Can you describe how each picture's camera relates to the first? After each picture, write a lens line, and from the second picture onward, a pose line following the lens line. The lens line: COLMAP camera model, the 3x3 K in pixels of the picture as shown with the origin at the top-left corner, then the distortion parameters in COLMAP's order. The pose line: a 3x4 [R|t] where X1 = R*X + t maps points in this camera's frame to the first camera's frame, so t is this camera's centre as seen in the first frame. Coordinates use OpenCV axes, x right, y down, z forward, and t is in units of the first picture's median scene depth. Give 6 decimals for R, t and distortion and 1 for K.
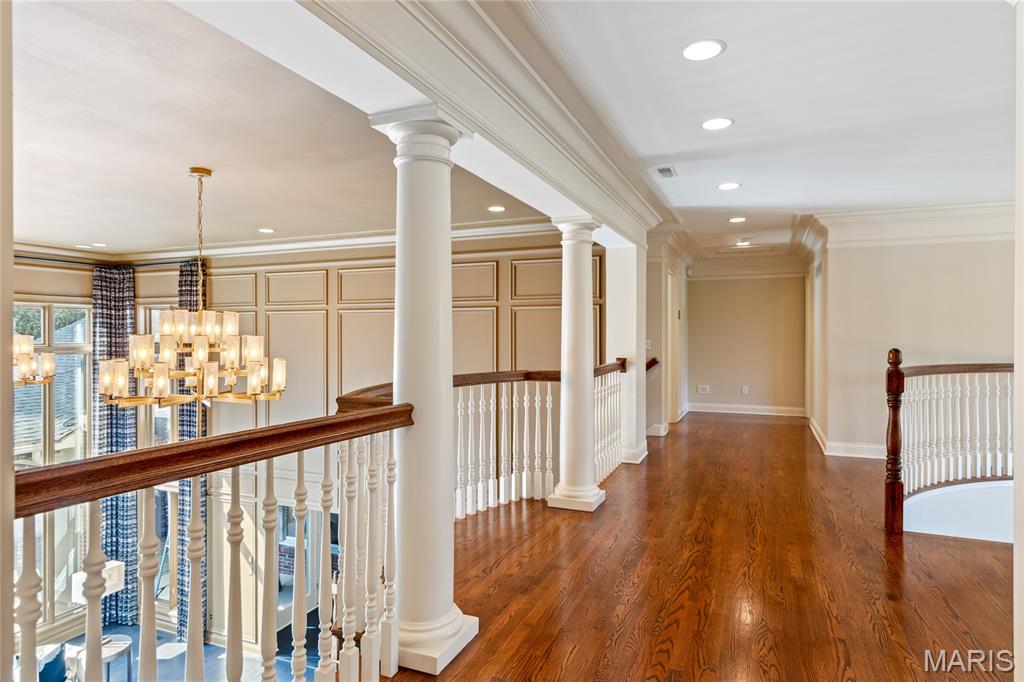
lens RADIAL K [[582.8, 0, 510.2], [0, 582.8, 336.2], [0, 0, 1]] dist [0.001837, 0.000126]
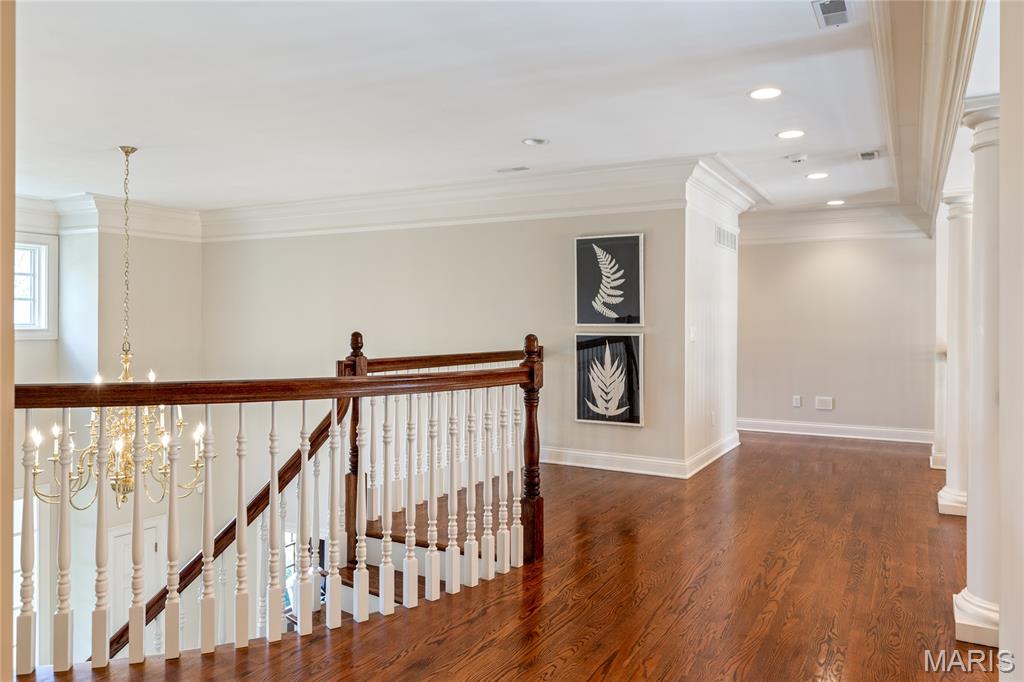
lens RADIAL K [[679.4, 0, 515.2], [0, 679.4, 334.6], [0, 0, 1]] dist [-0.004055, -0.001339]
pose [[-0.993537, -0.002184, 0.113490, 0.577672], [-0.001212, 0.999962, 0.008634, 0.011732], [-0.113505, 0.008441, -0.993502, 1.956323]]
